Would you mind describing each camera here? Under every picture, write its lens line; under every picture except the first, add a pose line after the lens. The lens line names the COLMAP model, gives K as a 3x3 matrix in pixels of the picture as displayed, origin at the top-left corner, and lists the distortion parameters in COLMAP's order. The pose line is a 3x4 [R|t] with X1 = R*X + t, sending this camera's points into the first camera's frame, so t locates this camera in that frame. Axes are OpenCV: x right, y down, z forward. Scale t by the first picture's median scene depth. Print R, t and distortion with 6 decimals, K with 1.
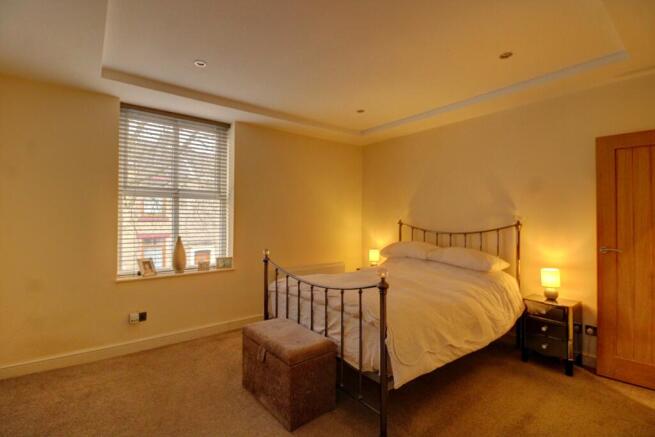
lens RADIAL K [[305.9, 0, 331.4], [0, 305.9, 214.7], [0, 0, 1]] dist [-0.003083, -0.000100]
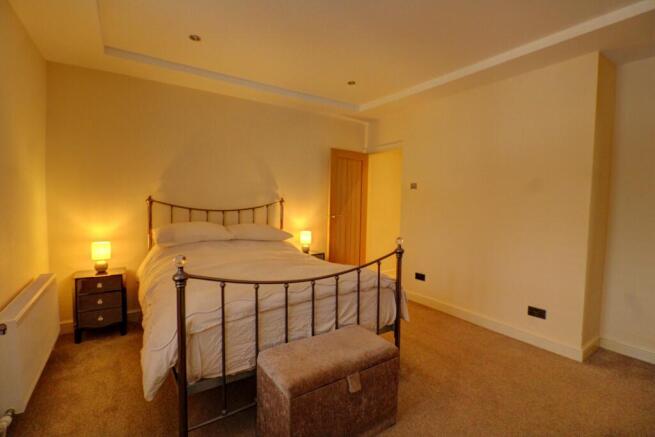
lens RADIAL K [[298.4, 0, 302.0], [0, 298.4, 218.8], [0, 0, 1]] dist [0.001383, 0.000059]
pose [[0.135350, -0.067752, 0.988479, -0.681992], [-0.031015, 0.996881, 0.072575, 0.012265], [-0.990312, -0.040480, 0.132827, 0.774120]]
